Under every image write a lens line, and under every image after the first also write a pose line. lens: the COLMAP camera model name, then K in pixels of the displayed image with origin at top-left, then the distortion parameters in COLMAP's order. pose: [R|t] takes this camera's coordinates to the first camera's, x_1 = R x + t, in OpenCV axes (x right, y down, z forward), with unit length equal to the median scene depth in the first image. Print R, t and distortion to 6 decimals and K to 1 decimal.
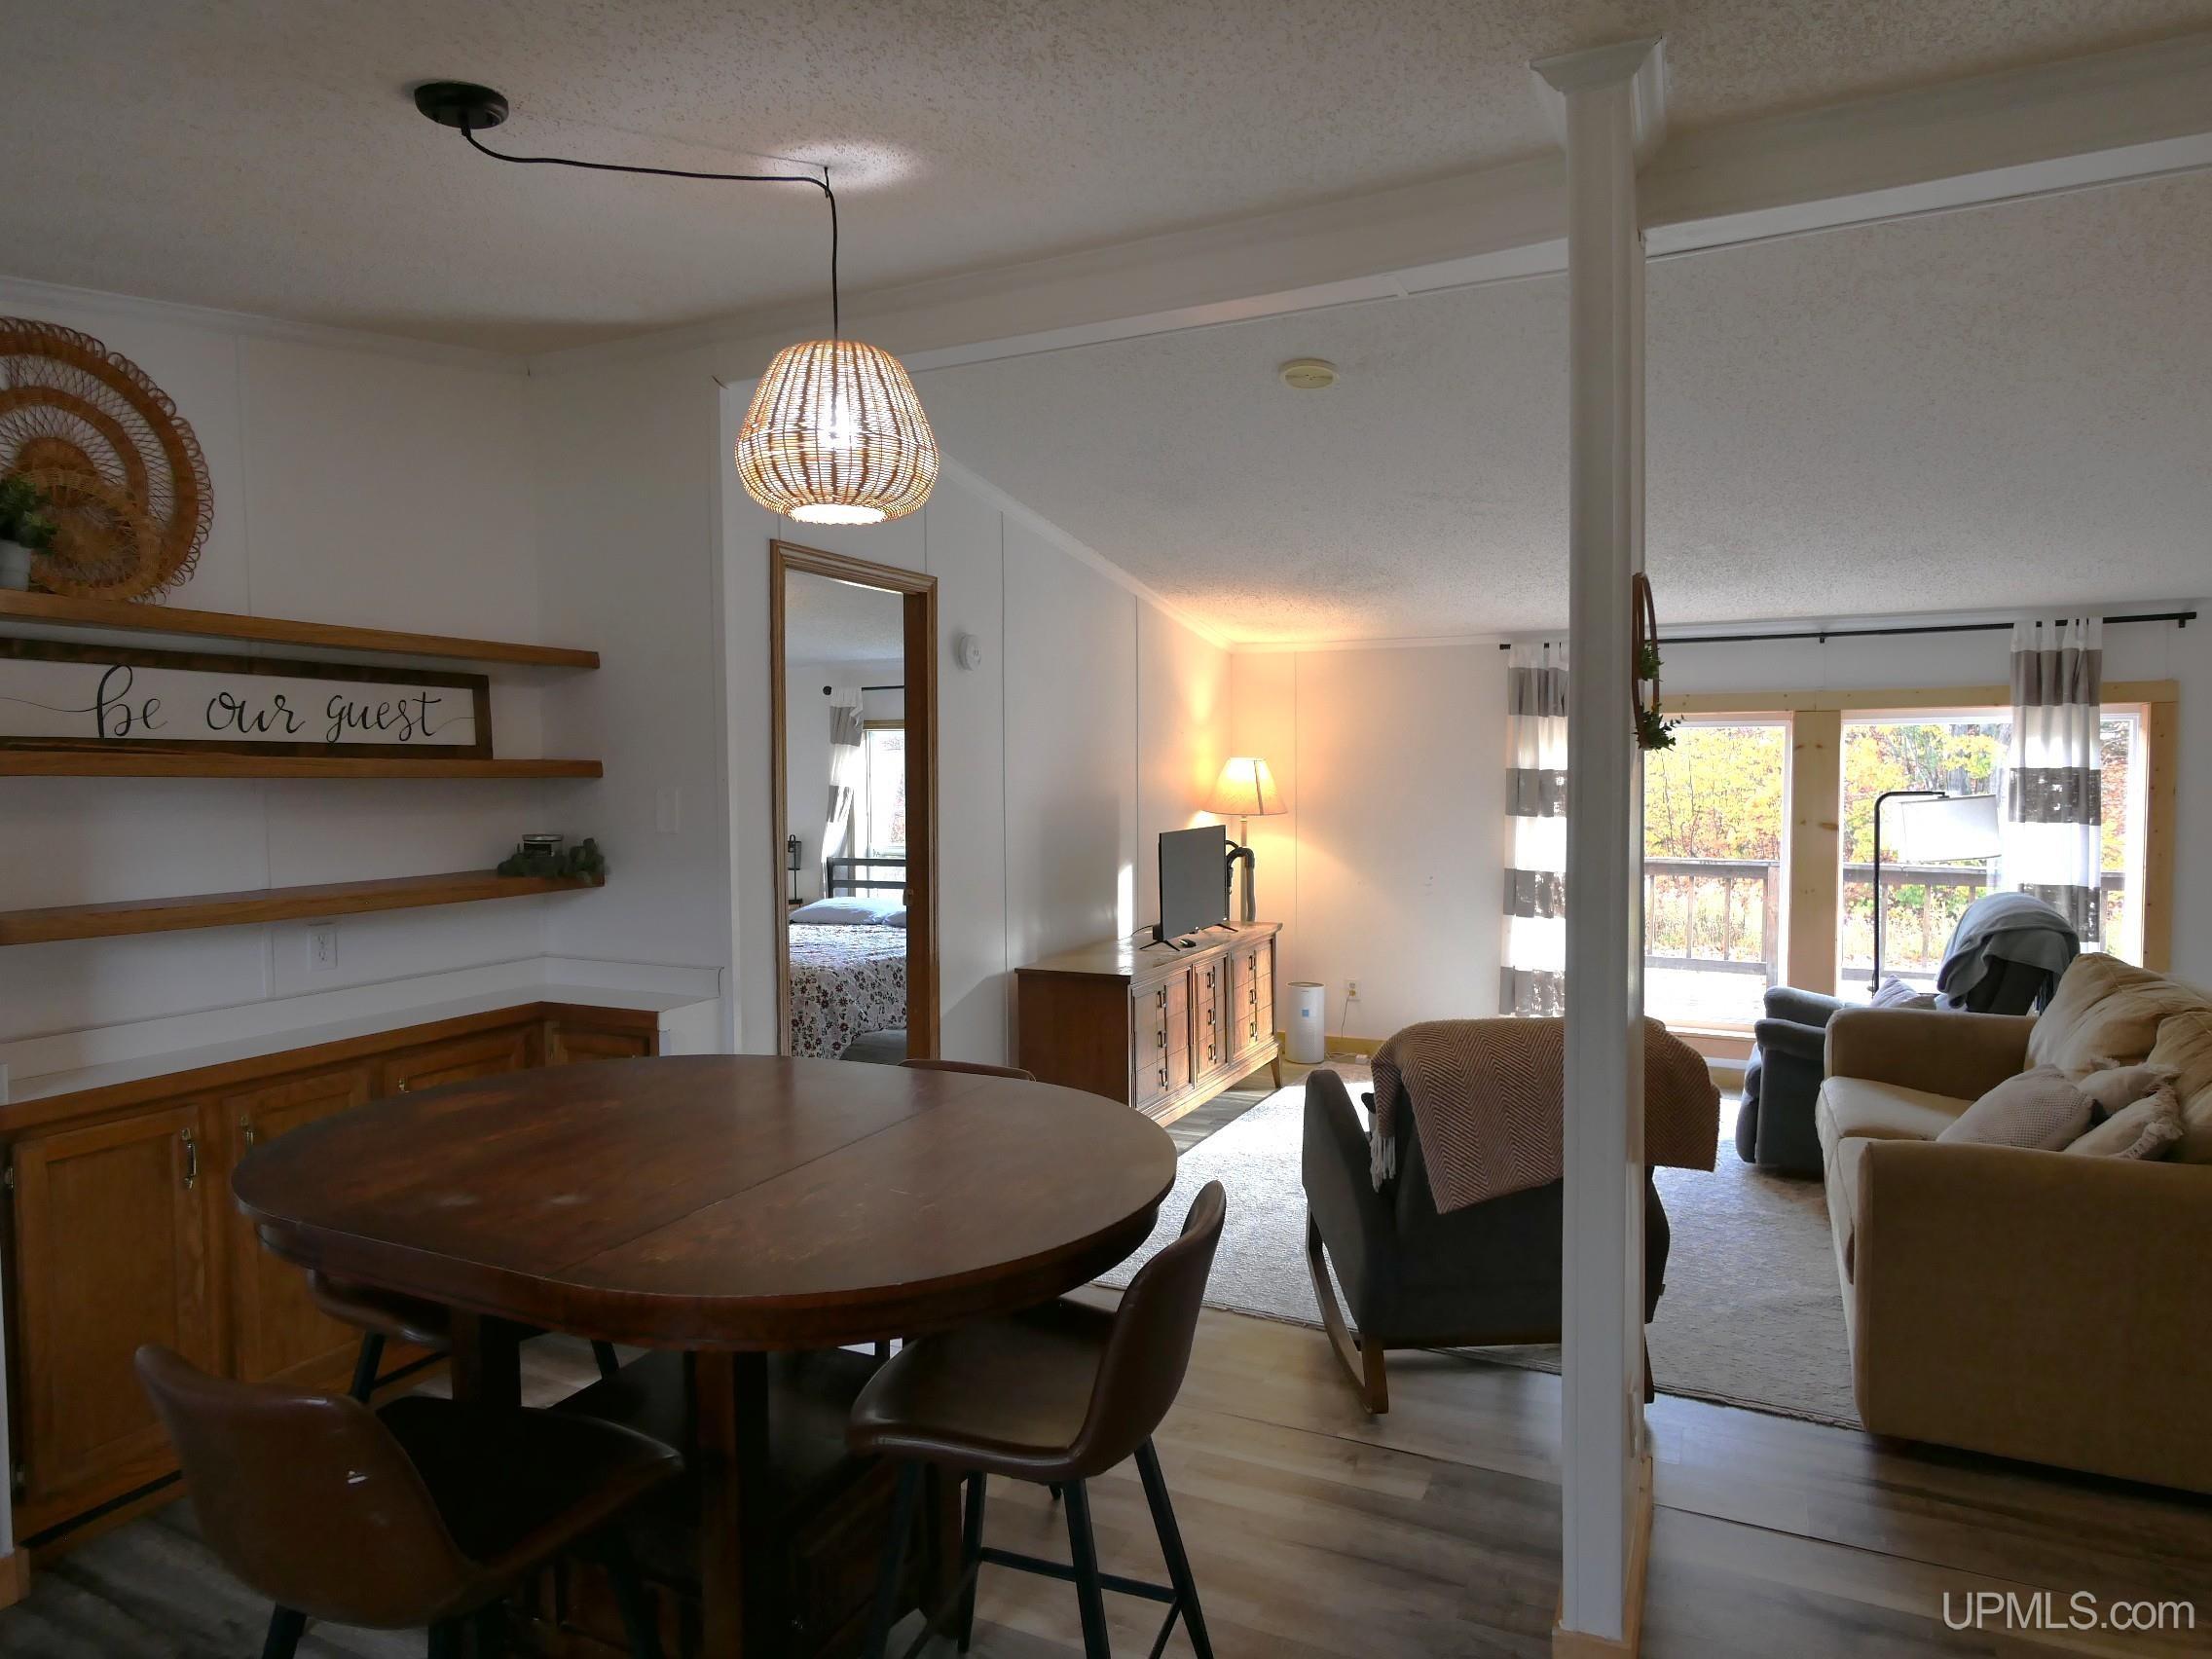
lens RADIAL K [[1323.3, 0, 1105.6], [0, 1323.3, 831.2], [0, 0, 1]] dist [-0.000576, -0.000063]
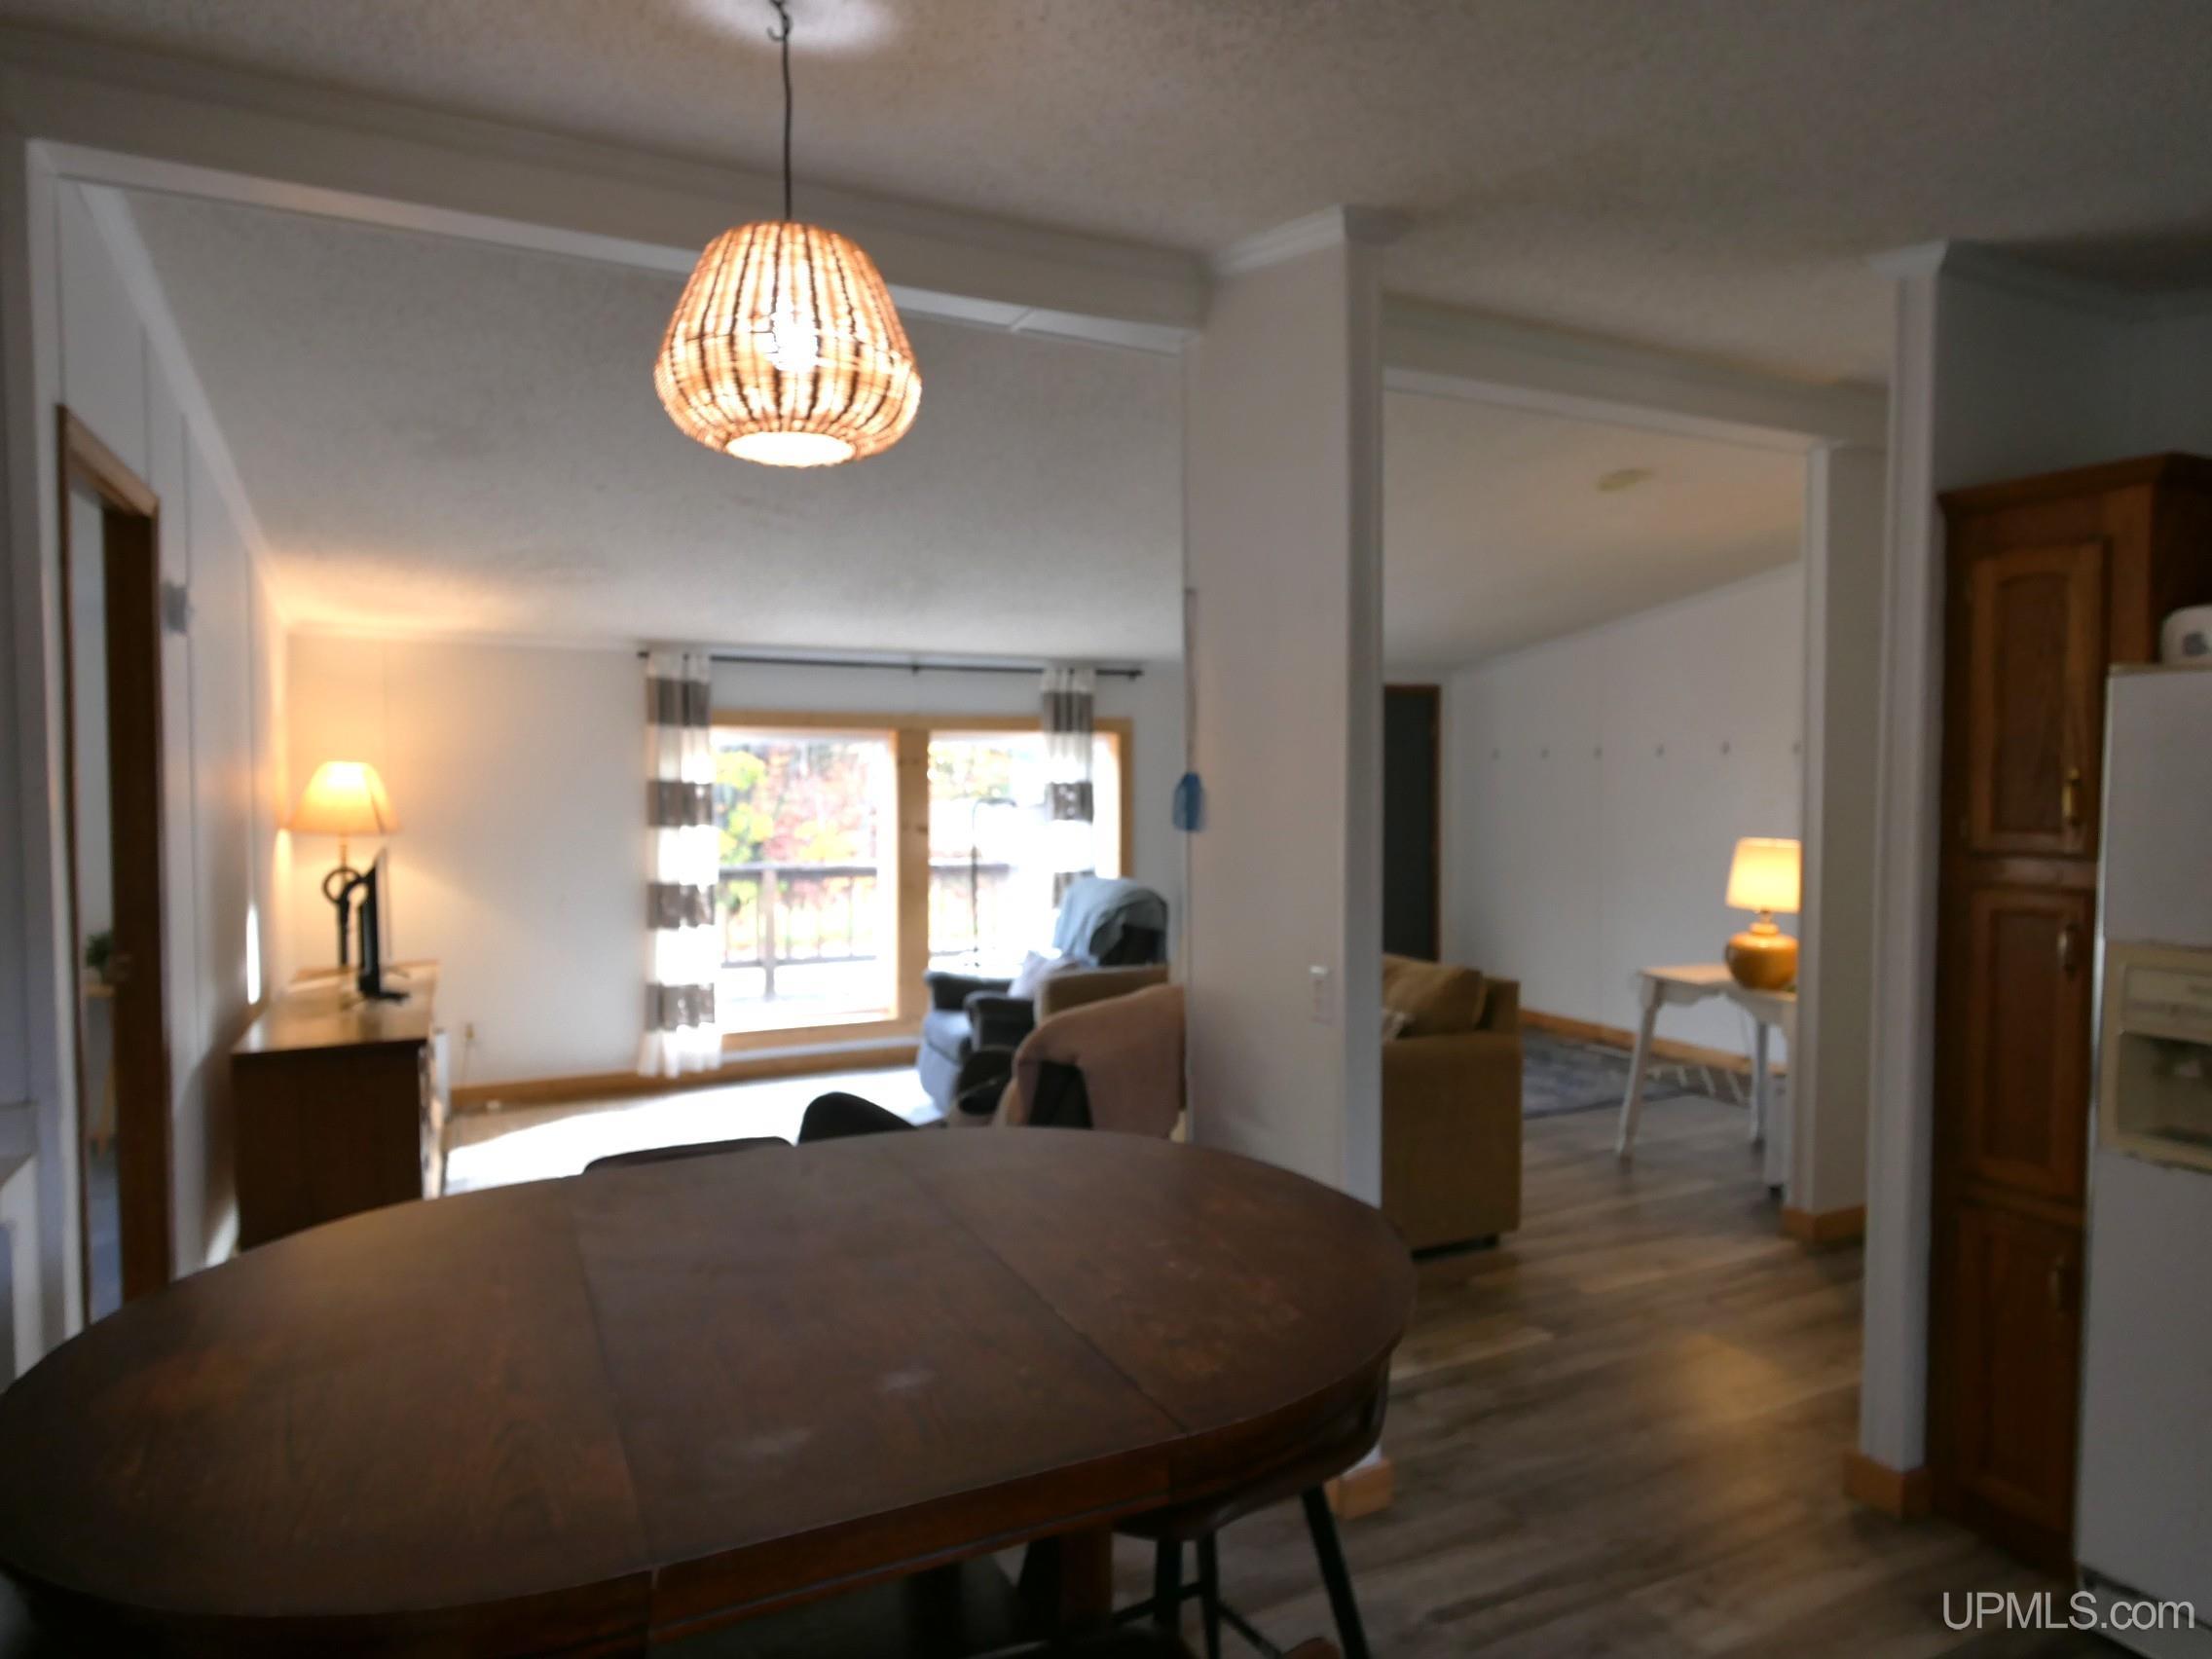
lens RADIAL K [[1323.3, 0, 1097.9], [0, 1323.3, 828.5], [0, 0, 1]] dist [-0.000576, -0.000063]
pose [[0.622386, -0.022158, 0.782396, -0.295595], [0.032166, 0.999479, 0.002718, -0.003400], [-0.782049, 0.023475, 0.622775, 0.159711]]
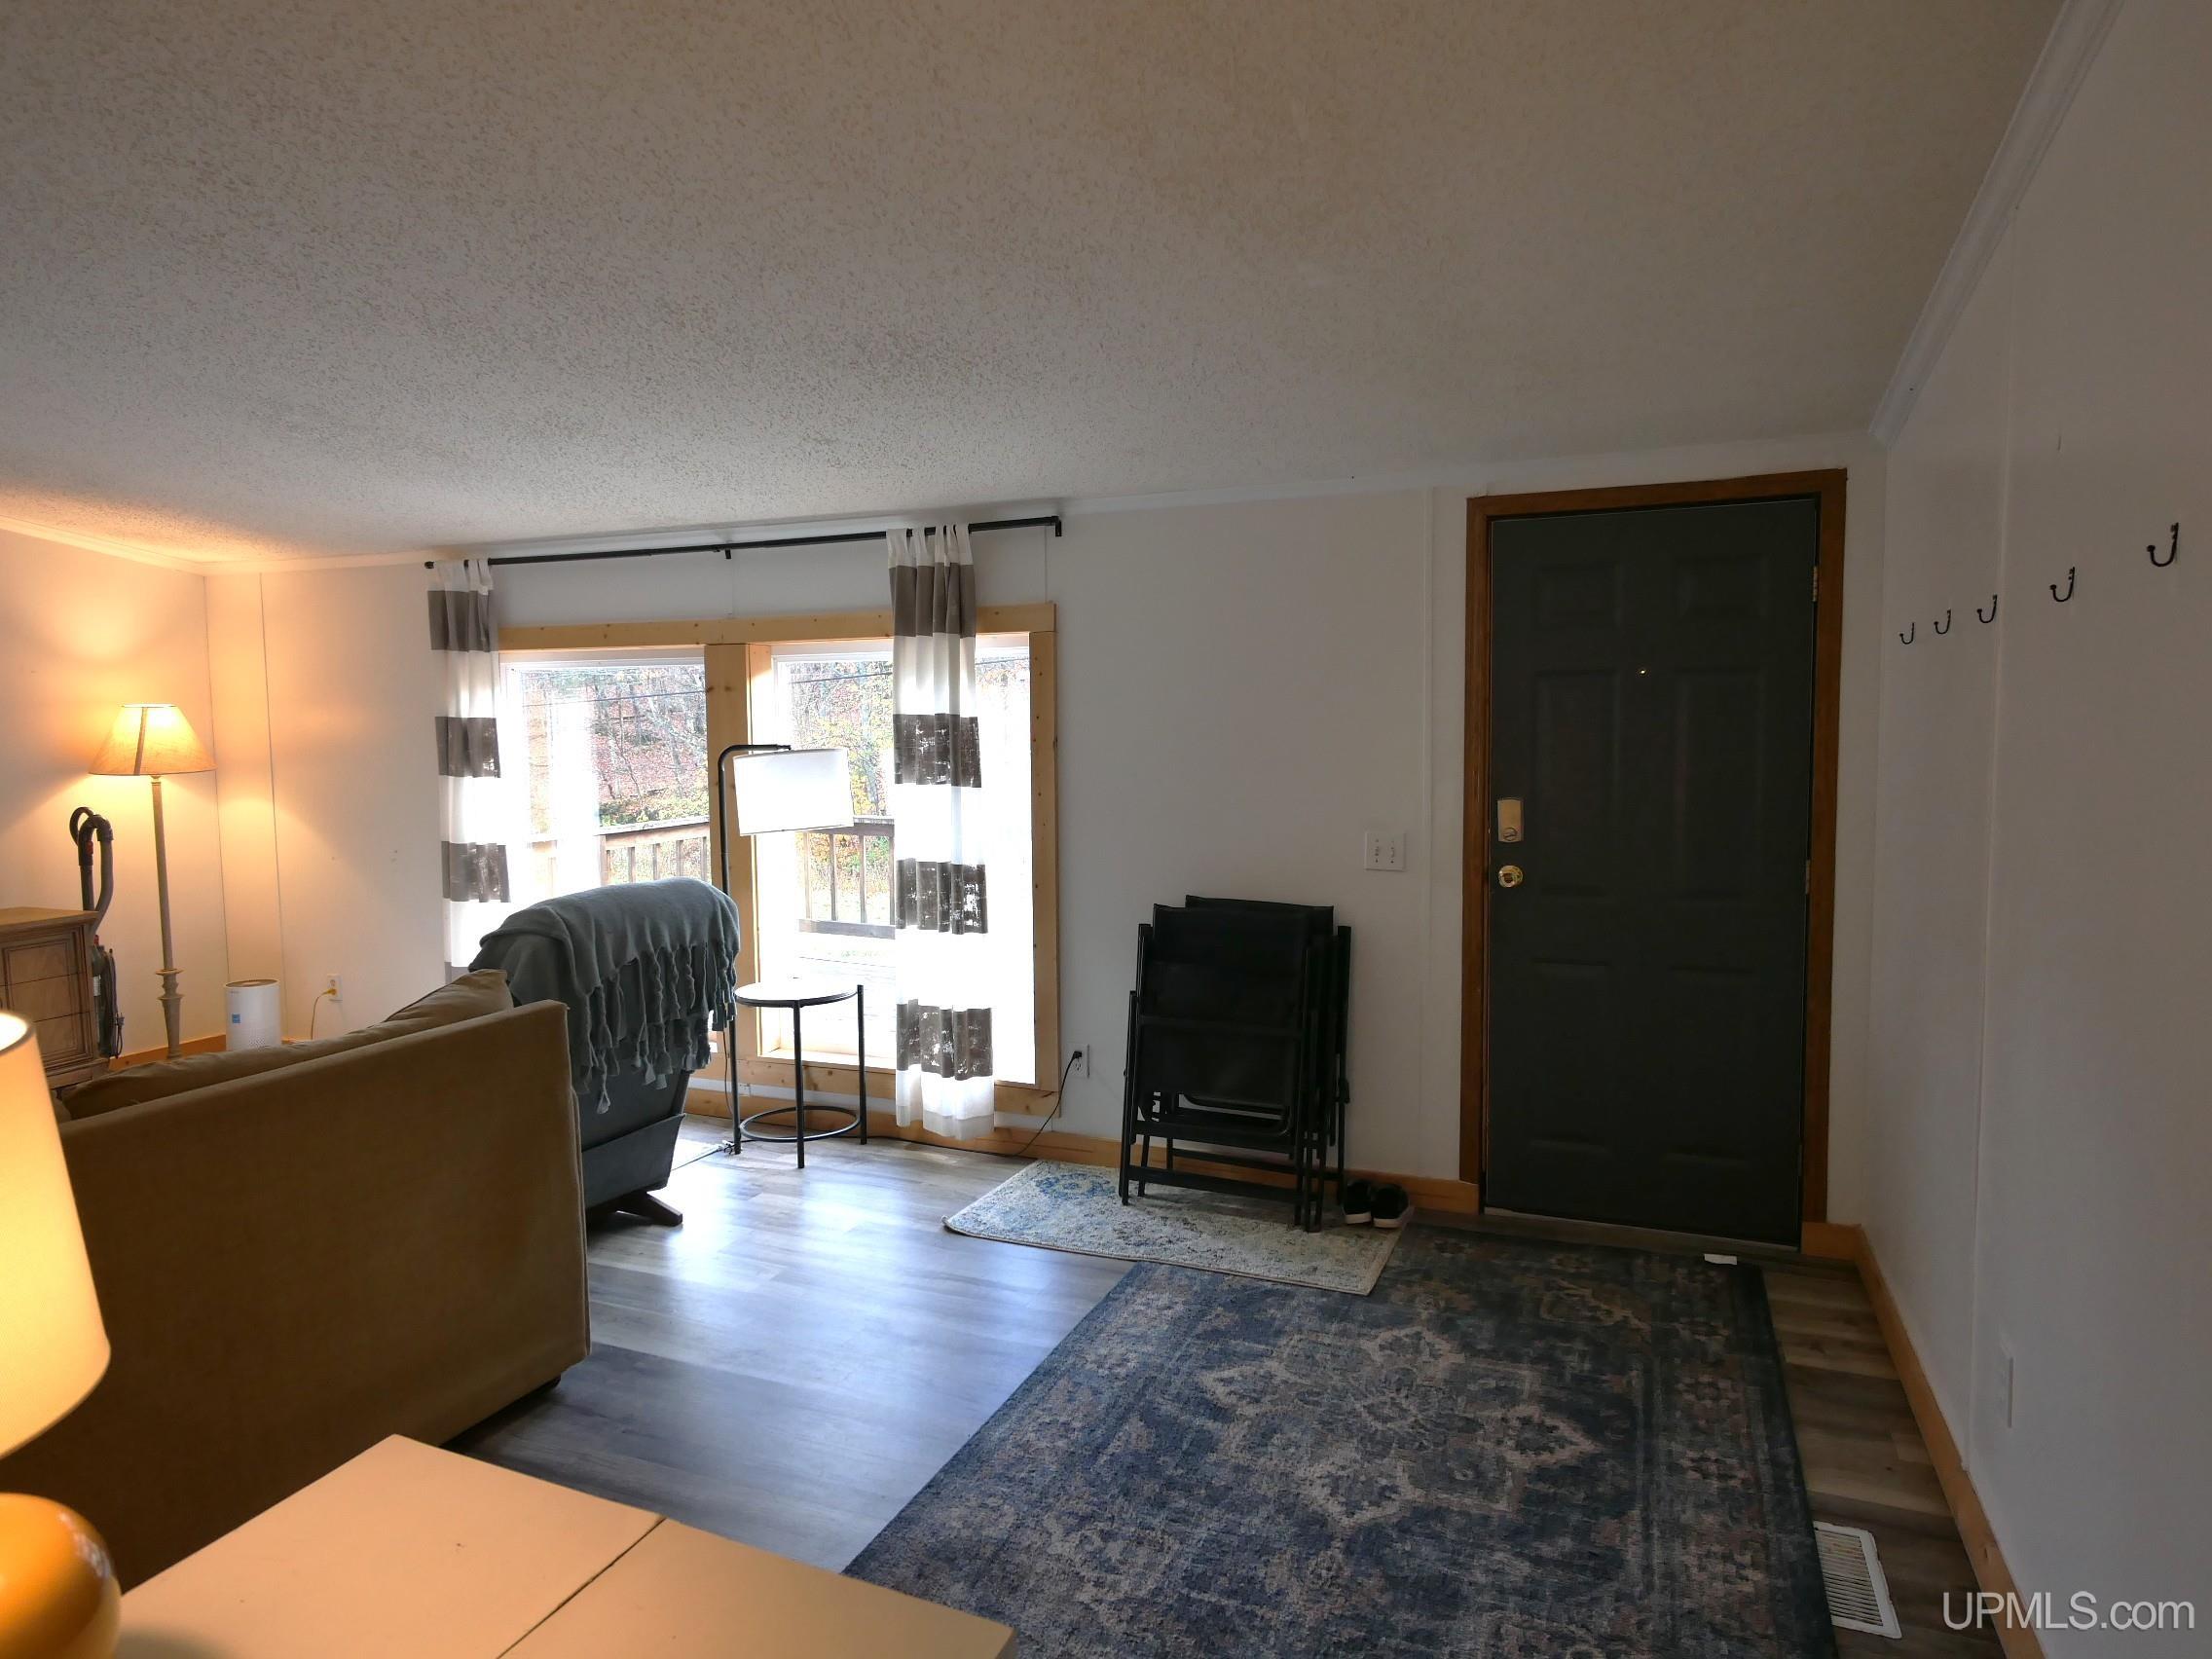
lens RADIAL K [[1323.3, 0, 1106.5], [0, 1323.3, 829.1], [0, 0, 1]] dist [-0.000576, -0.000063]
pose [[0.998617, -0.004072, 0.052420, 0.780290], [0.002352, 0.999458, 0.032833, -0.005251], [-0.052525, -0.032664, 0.998085, 0.200614]]
